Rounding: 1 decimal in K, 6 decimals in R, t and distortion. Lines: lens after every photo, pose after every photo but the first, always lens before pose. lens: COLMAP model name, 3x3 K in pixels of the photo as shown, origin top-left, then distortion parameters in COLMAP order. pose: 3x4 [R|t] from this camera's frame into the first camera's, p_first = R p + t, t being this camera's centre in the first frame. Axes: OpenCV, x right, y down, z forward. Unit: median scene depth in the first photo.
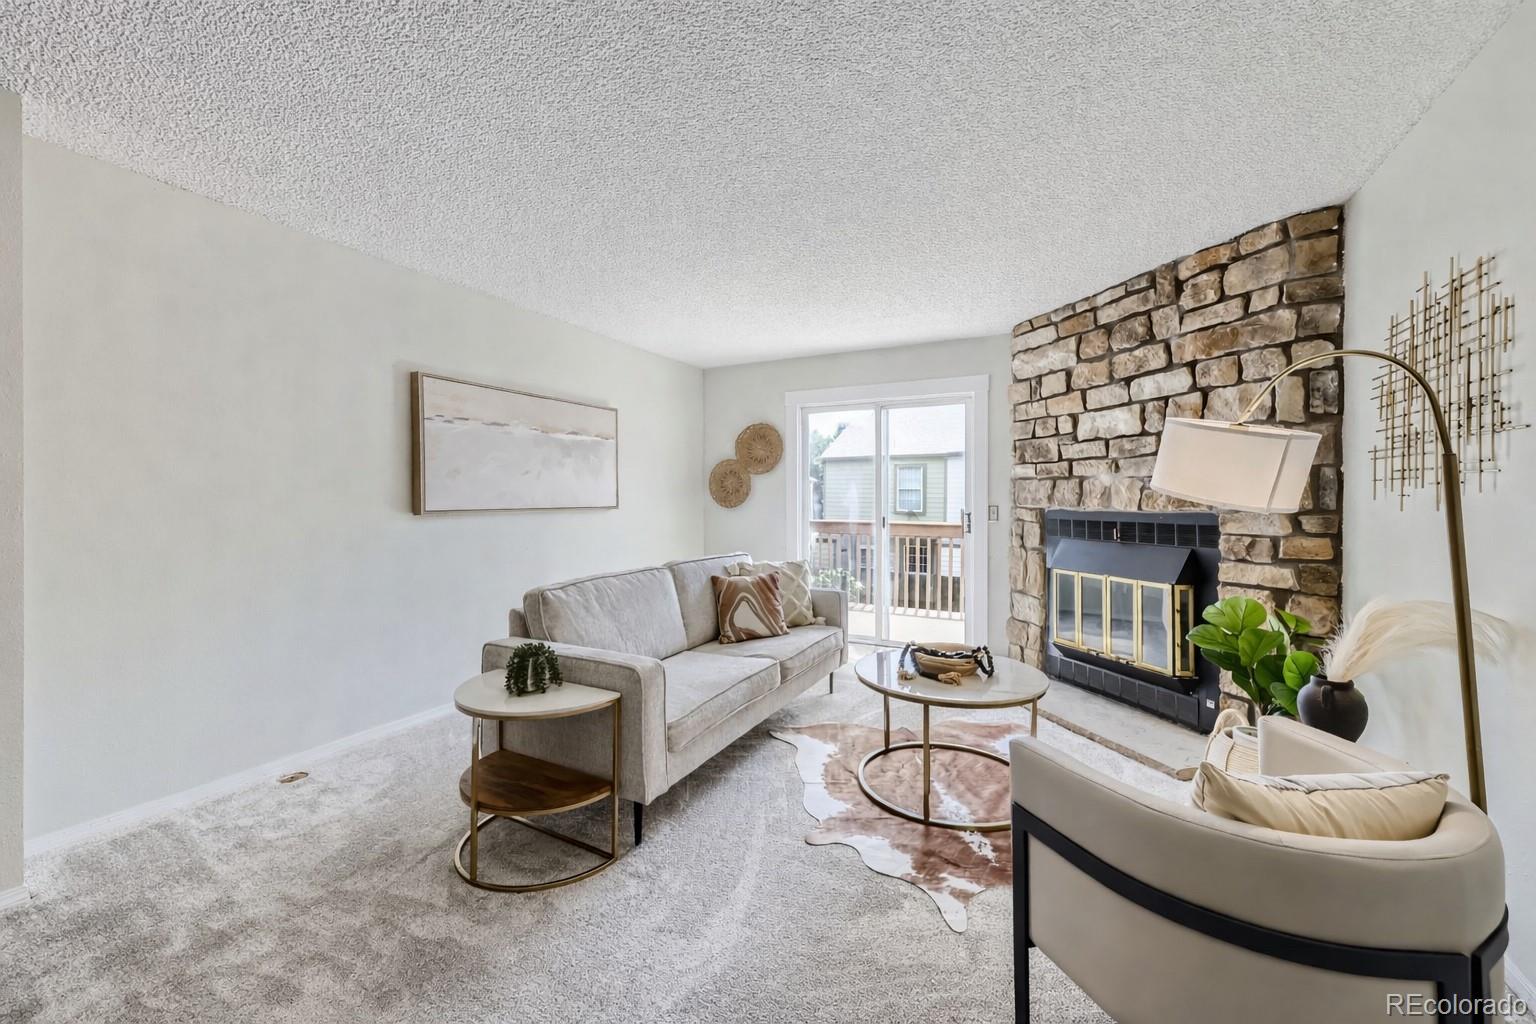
lens RADIAL K [[600.8, 0, 766.2], [0, 600.8, 502.8], [0, 0, 1]] dist [0.023779, -0.007069]
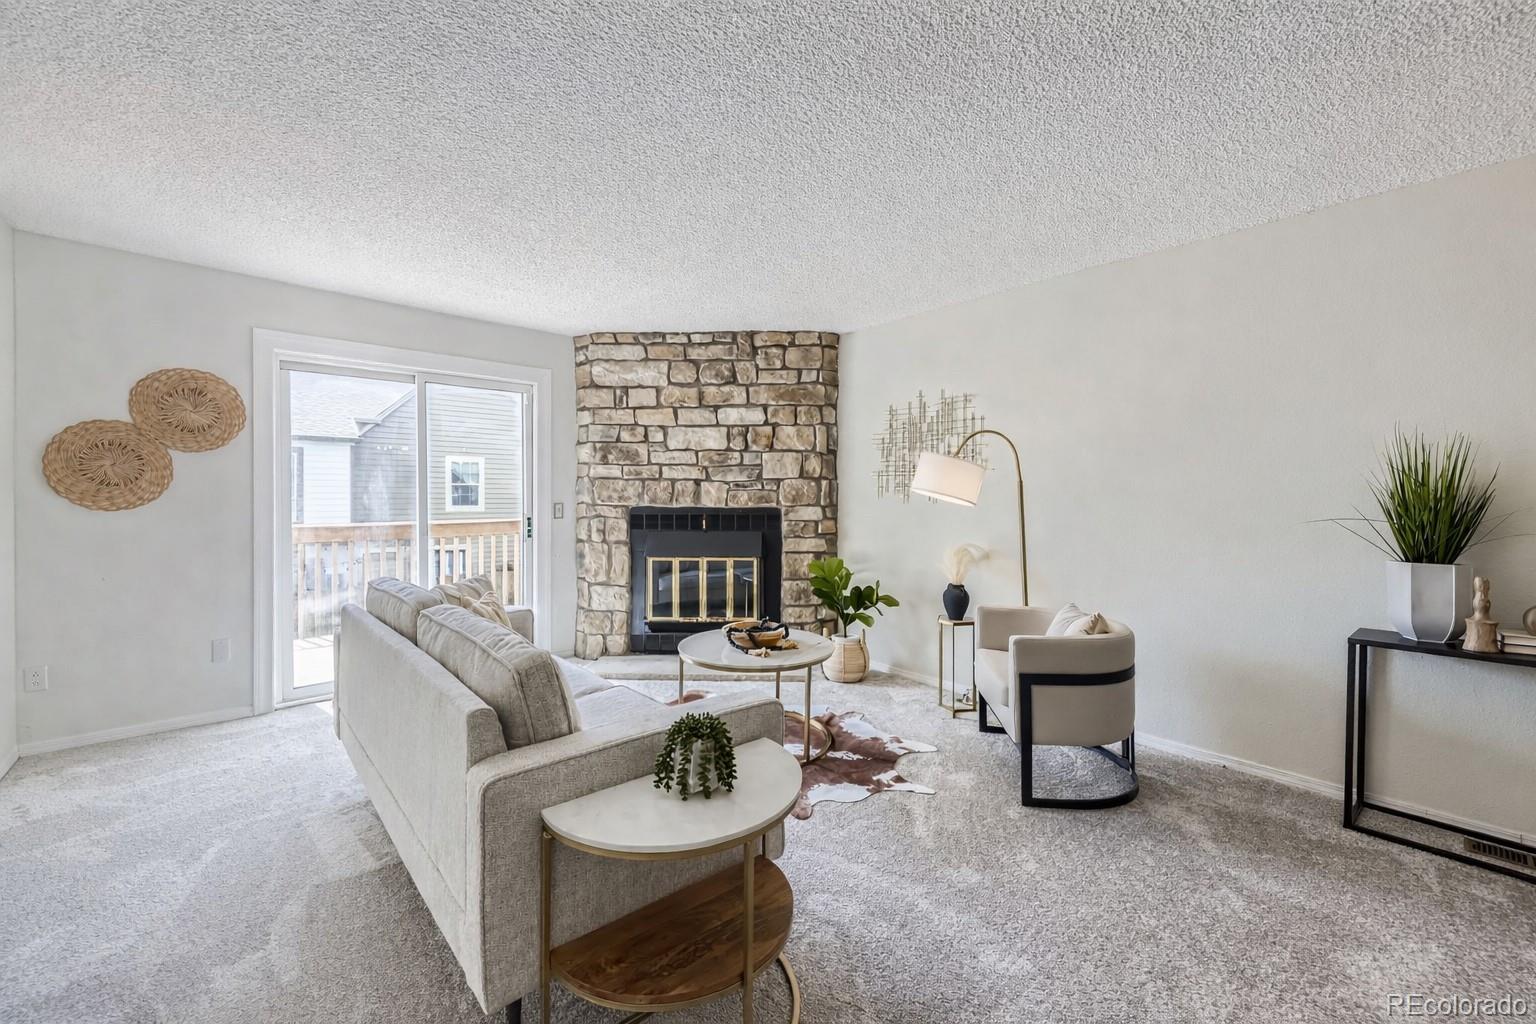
lens RADIAL K [[621.2, 0, 761.8], [0, 621.2, 495.4], [0, 0, 1]] dist [0.045591, -0.015306]
pose [[0.348289, 0.002567, 0.937384, -0.641200], [0.001264, 0.999994, -0.003208, -0.006492], [-0.937386, 0.002302, 0.348284, 0.434910]]
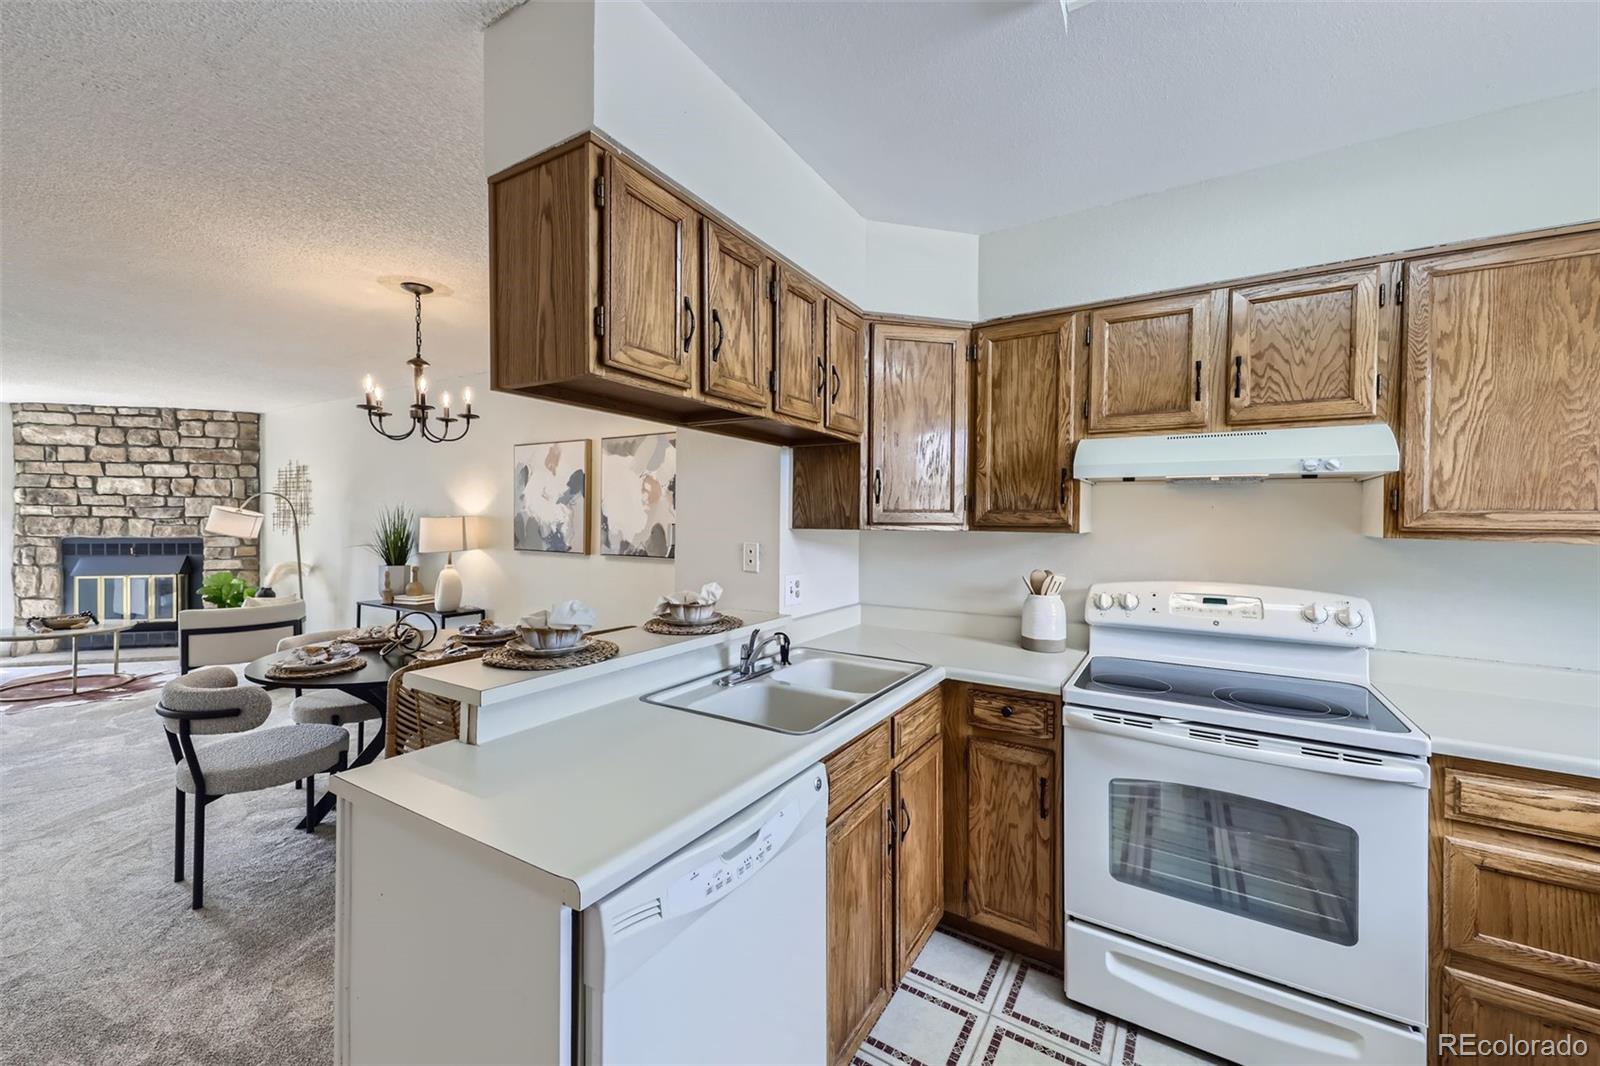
lens RADIAL K [[625.9, 0, 798.1], [0, 625.9, 523.4], [0, 0, 1]] dist [0.023779, -0.007069]
pose [[0.055080, -0.008816, 0.998443, -1.159921], [-0.002801, 0.999956, 0.008984, -0.049739], [-0.998478, -0.003291, 0.055053, -1.020837]]
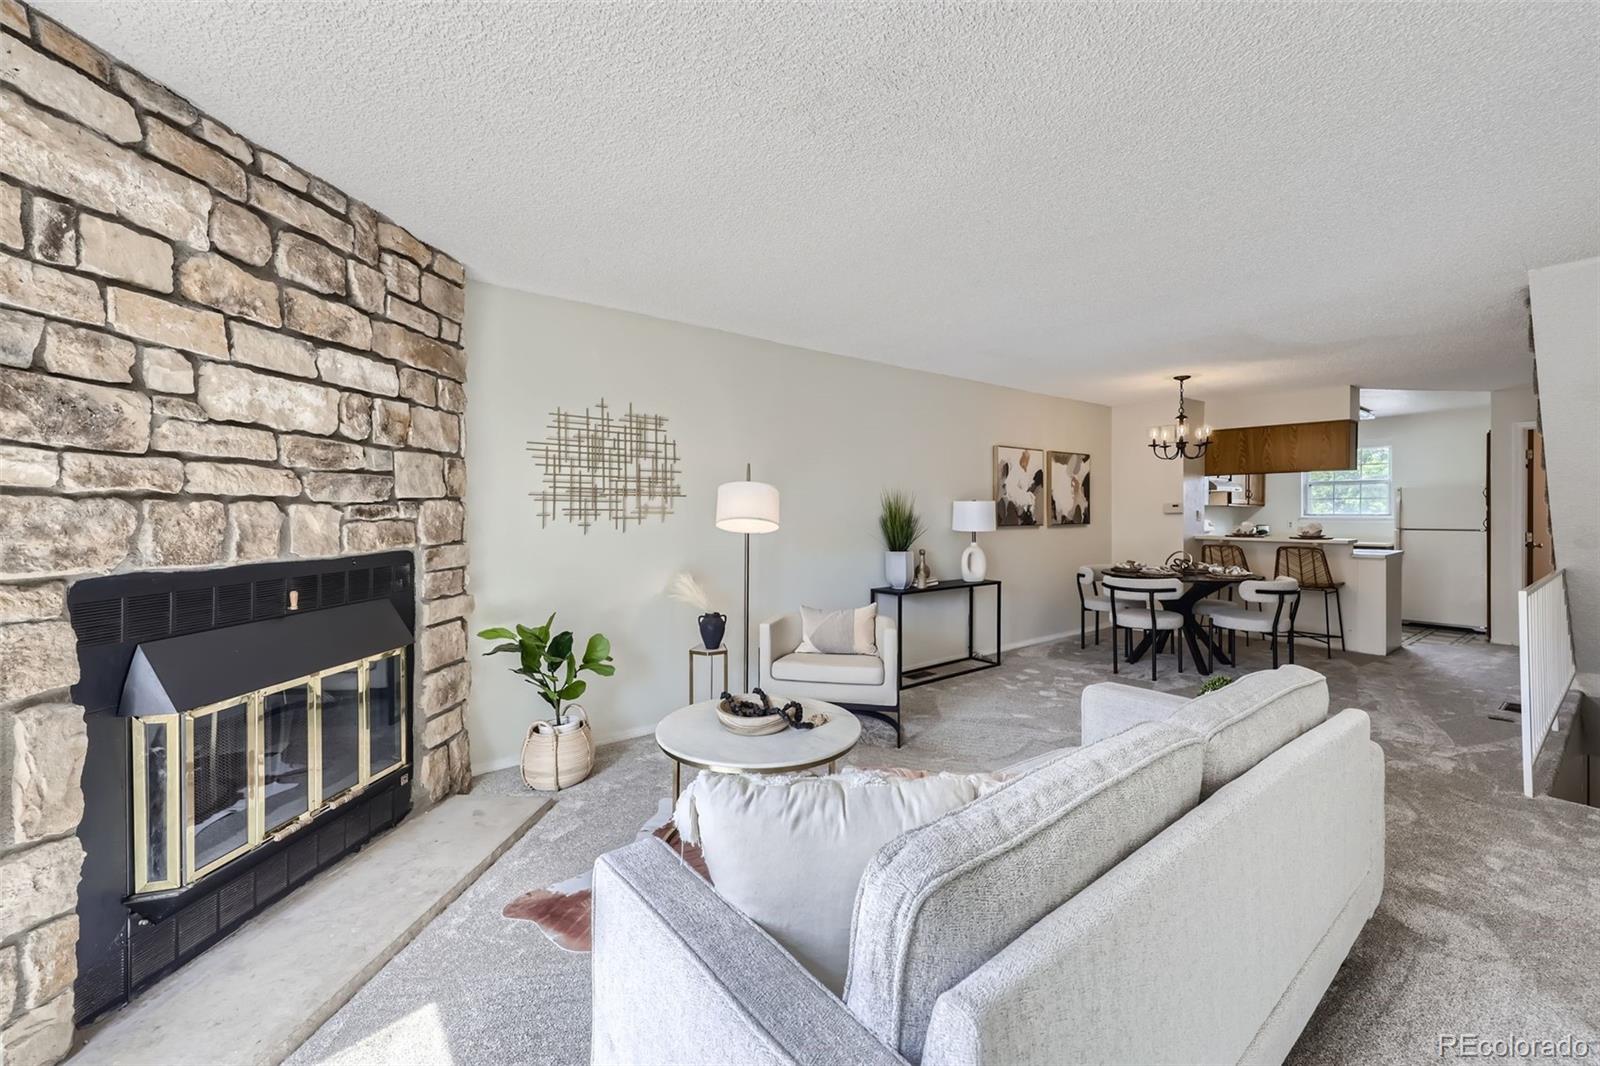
lens RADIAL K [[624.9, 0, 790.5], [0, 624.9, 520.3], [0, 0, 1]] dist [0.023648, -0.013556]
pose [[-0.909615, -0.007335, 0.415388, -0.099355], [0.002468, 0.999731, 0.023057, -0.038005], [-0.415445, 0.021998, -0.909352, 1.385259]]
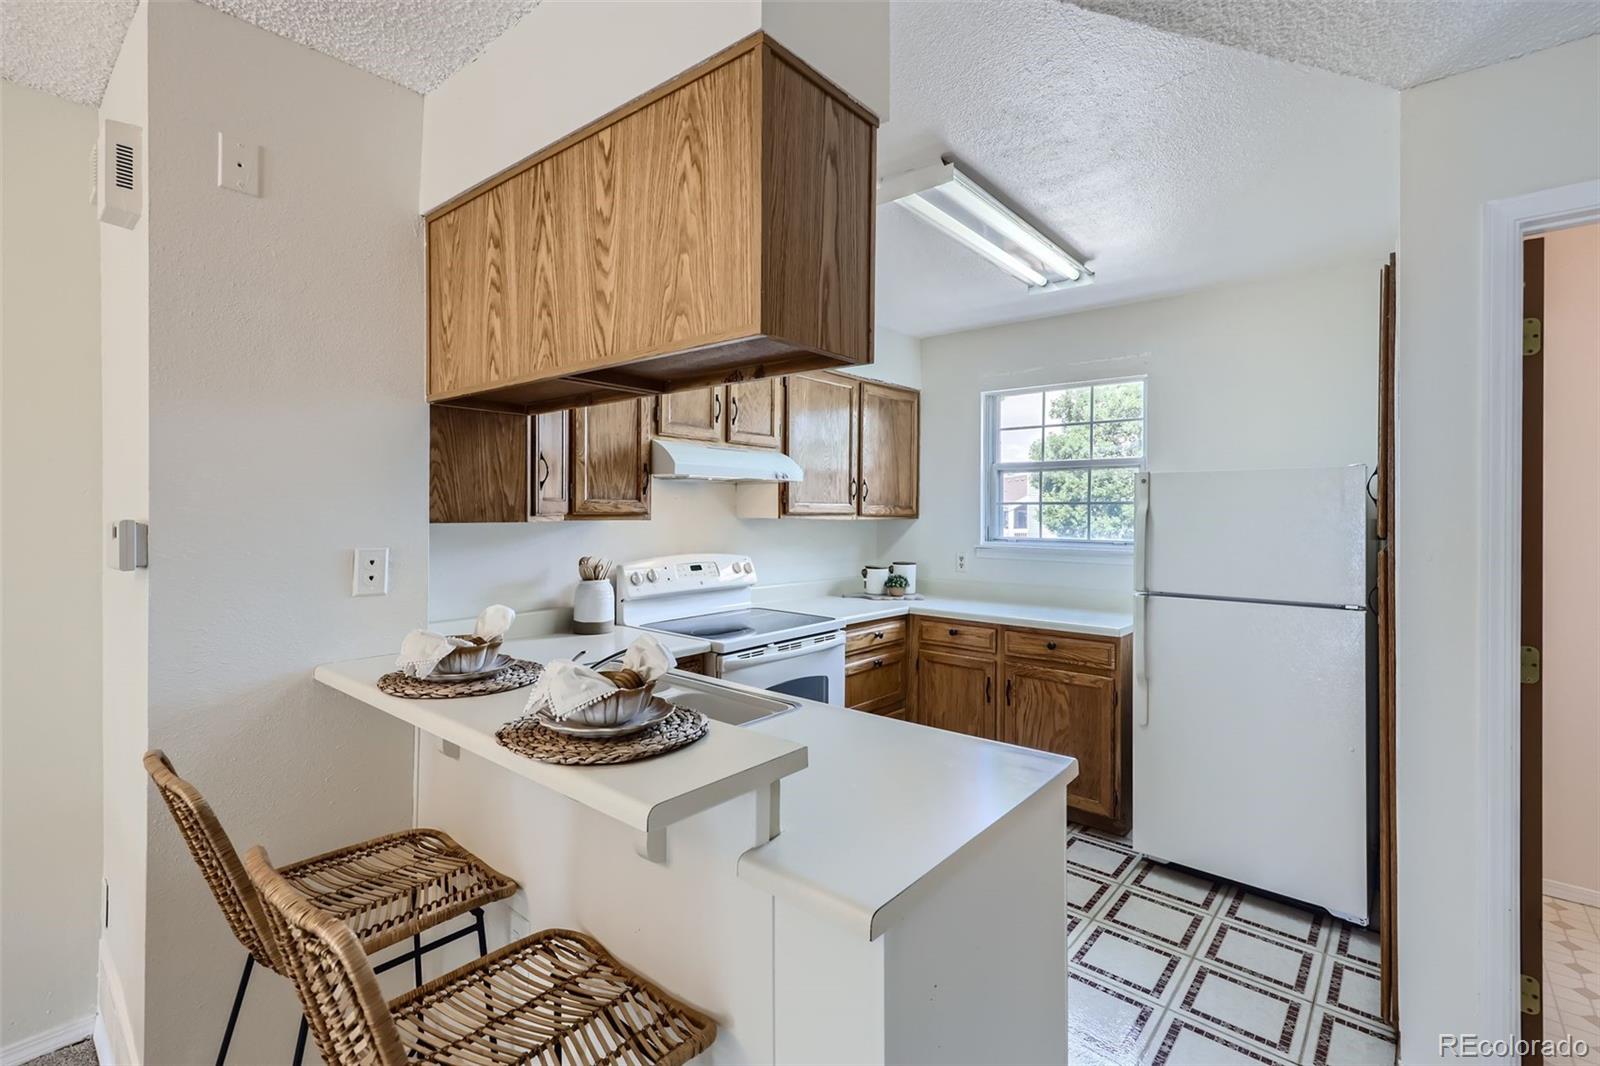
lens RADIAL K [[705.8, 0, 800.9], [0, 705.8, 521.6], [0, 0, 1]] dist [0.011410, -0.000051]
pose [[-0.977850, -0.012701, 0.208922, -0.854364], [-0.008139, 0.999710, 0.022678, -0.053388], [-0.209149, 0.020476, -0.977669, -0.493773]]
